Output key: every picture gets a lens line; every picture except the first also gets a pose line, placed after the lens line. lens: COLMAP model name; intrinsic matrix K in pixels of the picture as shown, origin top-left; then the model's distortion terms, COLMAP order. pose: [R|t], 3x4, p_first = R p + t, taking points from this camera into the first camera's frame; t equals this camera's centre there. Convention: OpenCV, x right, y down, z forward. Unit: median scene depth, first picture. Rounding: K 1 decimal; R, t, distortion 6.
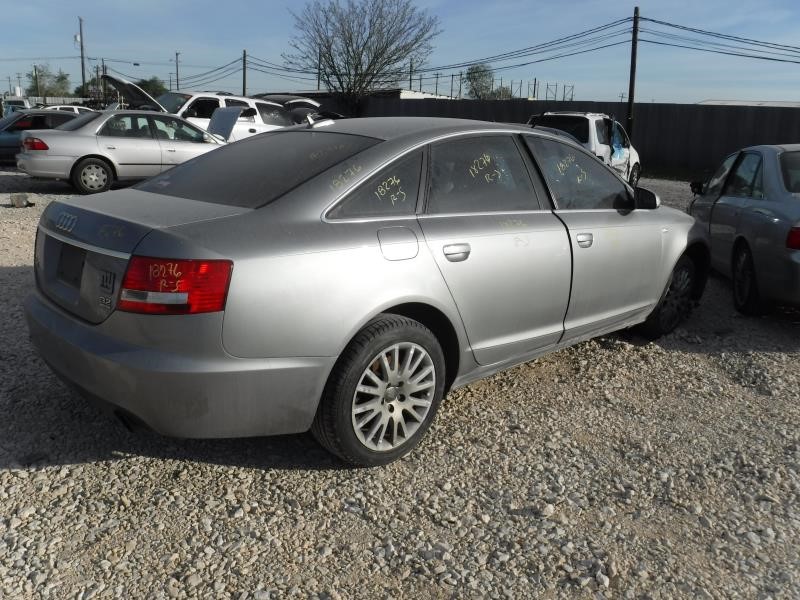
lens RADIAL K [[623.7, 0, 400.0], [0, 623.7, 300.0], [0, 0, 1]] dist [-0.077670, 0.006479]
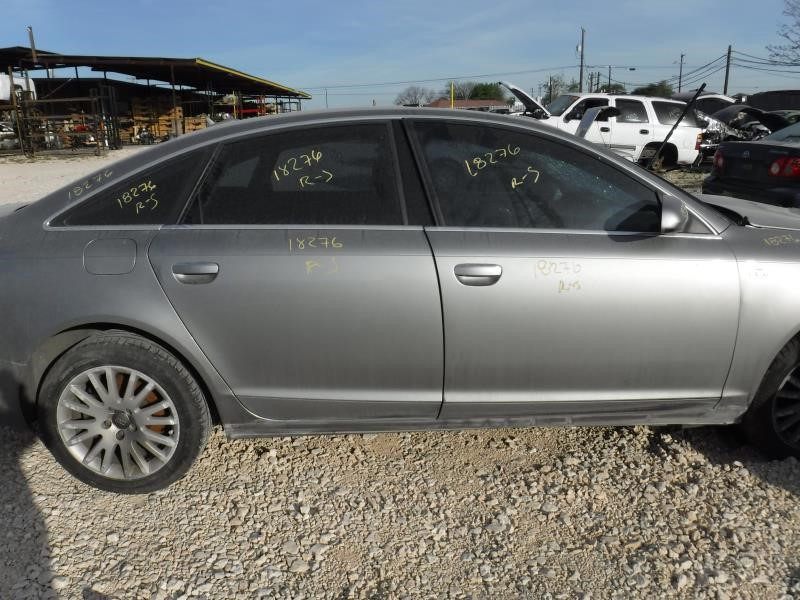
lens RADIAL K [[623.7, 0, 400.0], [0, 623.7, 300.0], [0, 0, 1]] dist [-0.077670, 0.006479]
pose [[0.755453, 0.119506, -0.644212, 0.760894], [-0.123155, 0.991600, 0.039528, -0.097658], [0.643524, 0.049476, 0.763825, 0.505484]]
